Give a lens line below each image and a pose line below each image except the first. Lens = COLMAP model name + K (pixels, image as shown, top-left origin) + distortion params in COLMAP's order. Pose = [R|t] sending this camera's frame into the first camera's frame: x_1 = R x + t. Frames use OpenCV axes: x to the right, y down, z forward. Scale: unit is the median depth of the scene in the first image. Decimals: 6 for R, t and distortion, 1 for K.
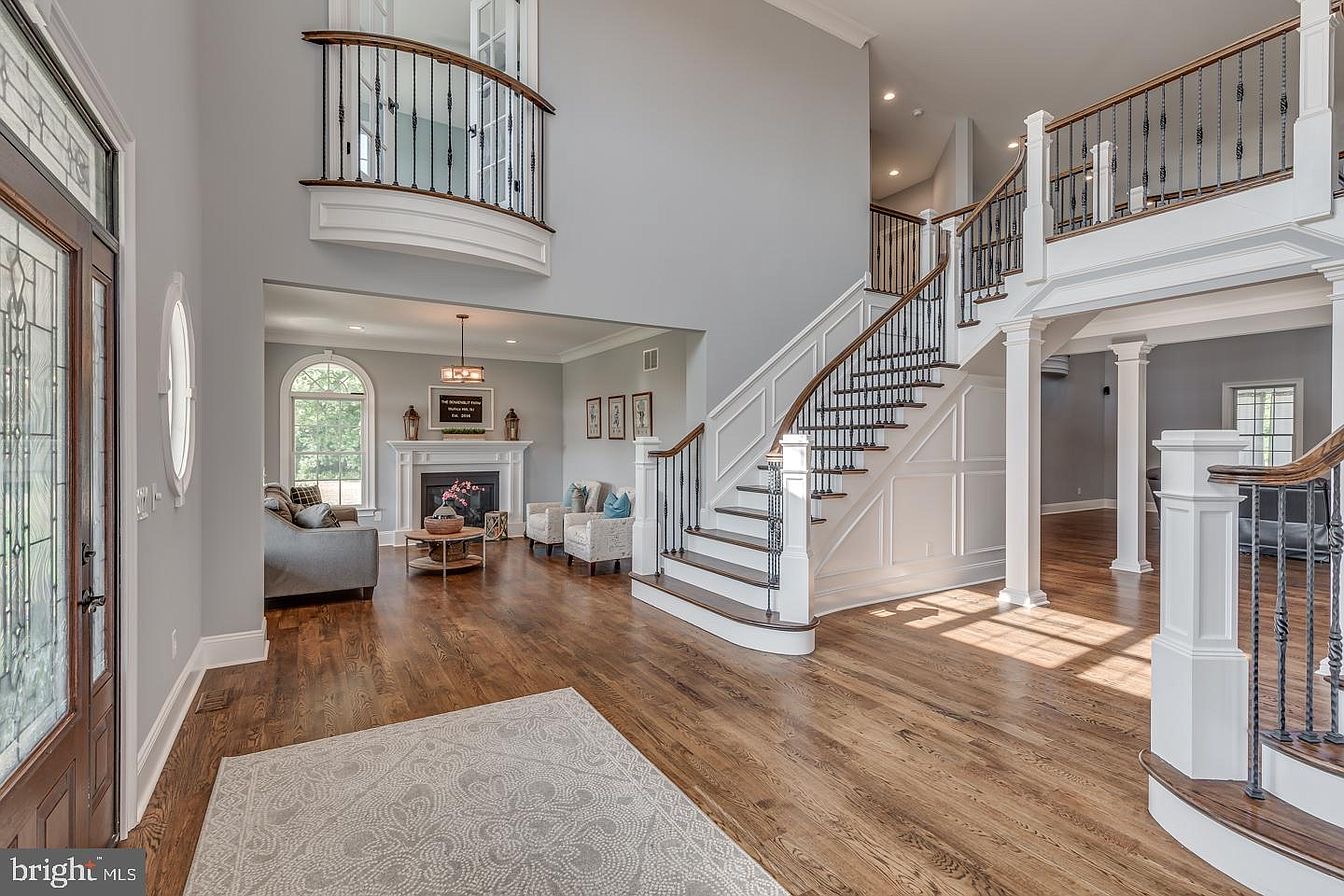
lens RADIAL K [[603.2, 0, 668.4], [0, 603.2, 442.6], [0, 0, 1]] dist [0.003919, 0.000396]
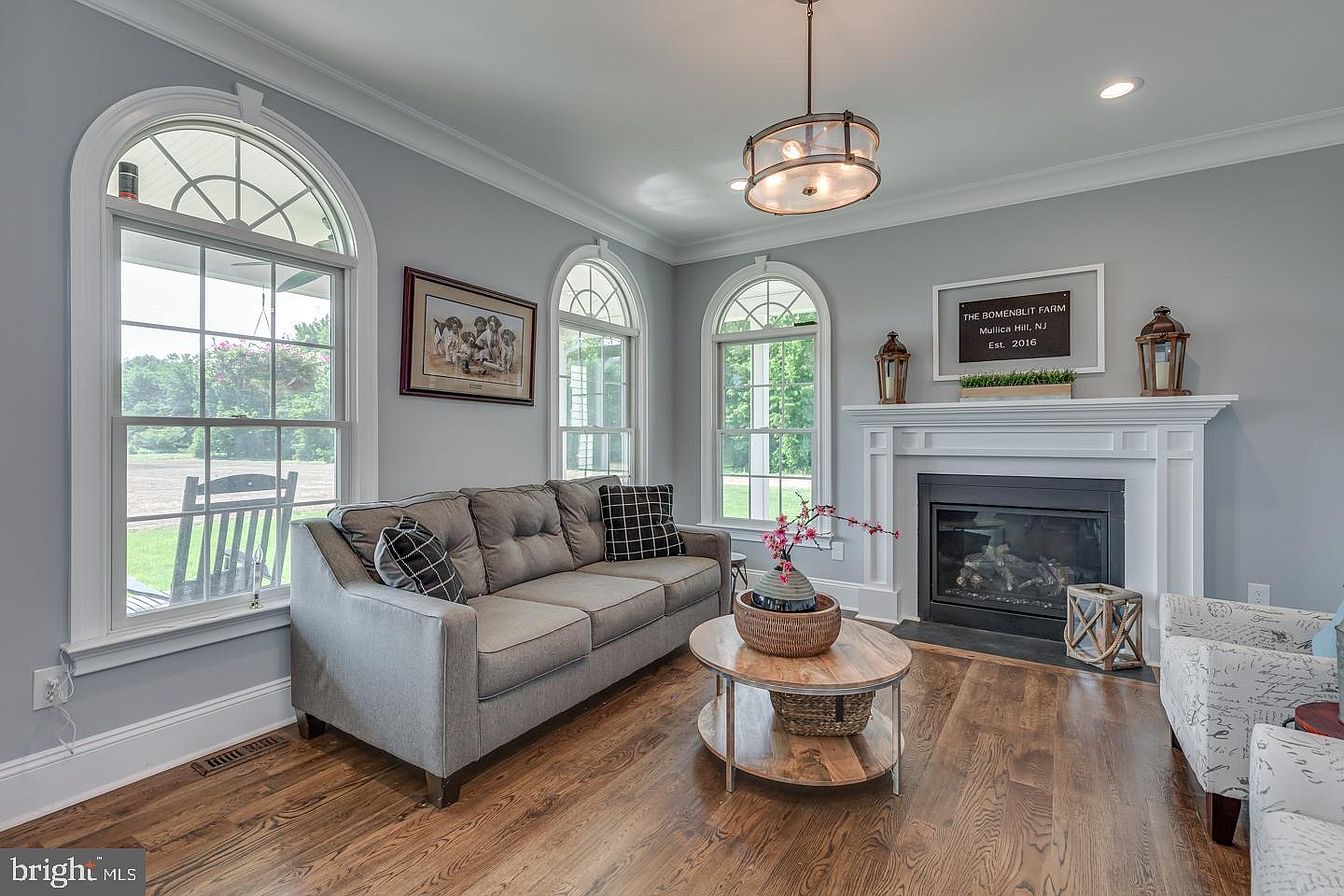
lens RADIAL K [[603.2, 0, 668.4], [0, 603.2, 442.6], [0, 0, 1]] dist [0.003919, 0.000396]
pose [[0.441091, 0.001383, -0.897461, -0.113265], [0.000350, 0.999998, 0.001713, 0.039474], [0.897462, -0.001070, 0.441090, 0.979761]]
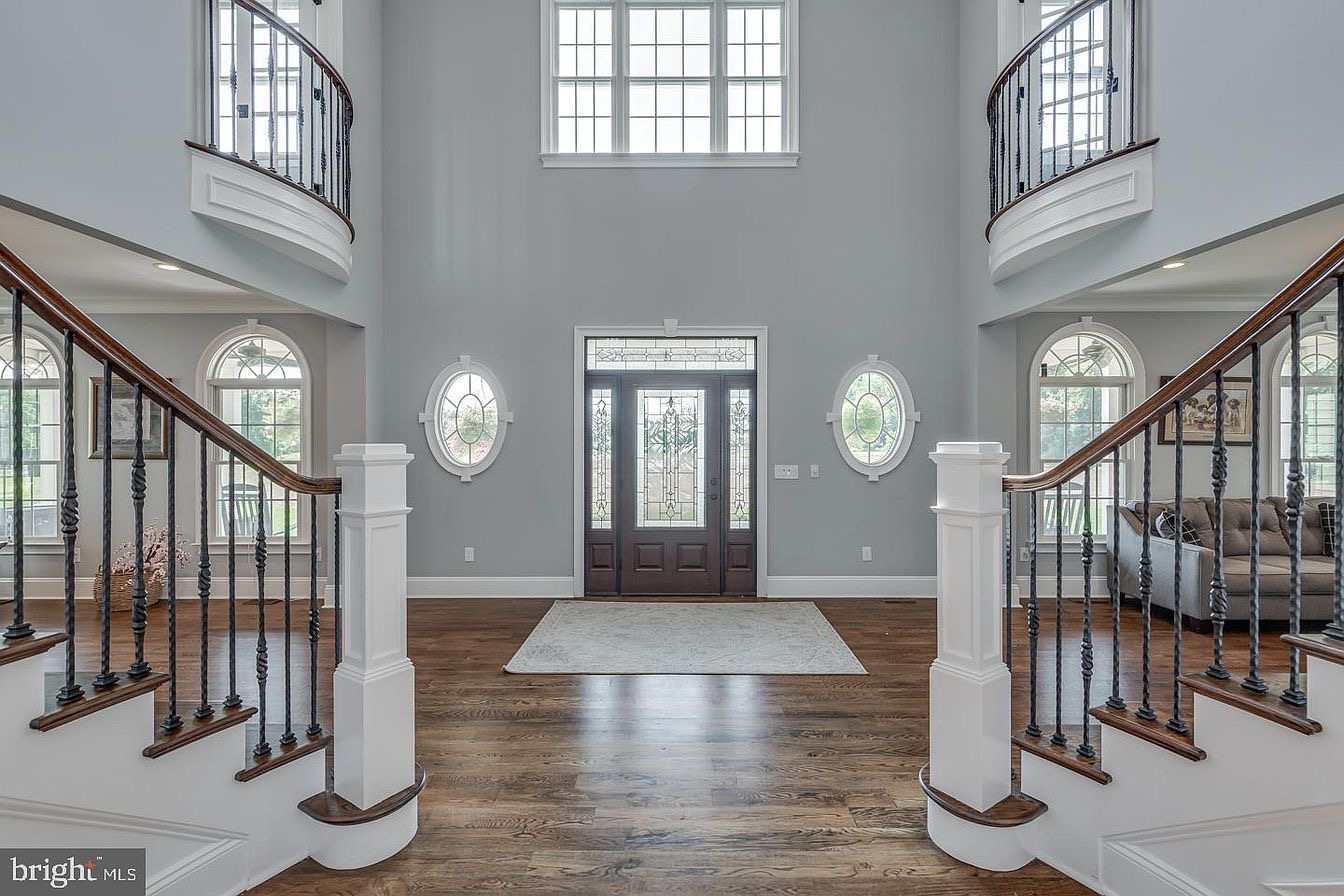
lens RADIAL K [[603.2, 0, 668.4], [0, 603.2, 442.6], [0, 0, 1]] dist [0.003919, 0.000396]
pose [[-0.517826, 0.002429, -0.855483, 0.626325], [-0.000931, 0.999994, 0.003402, -0.011065], [0.855486, 0.002558, -0.517820, 0.817822]]
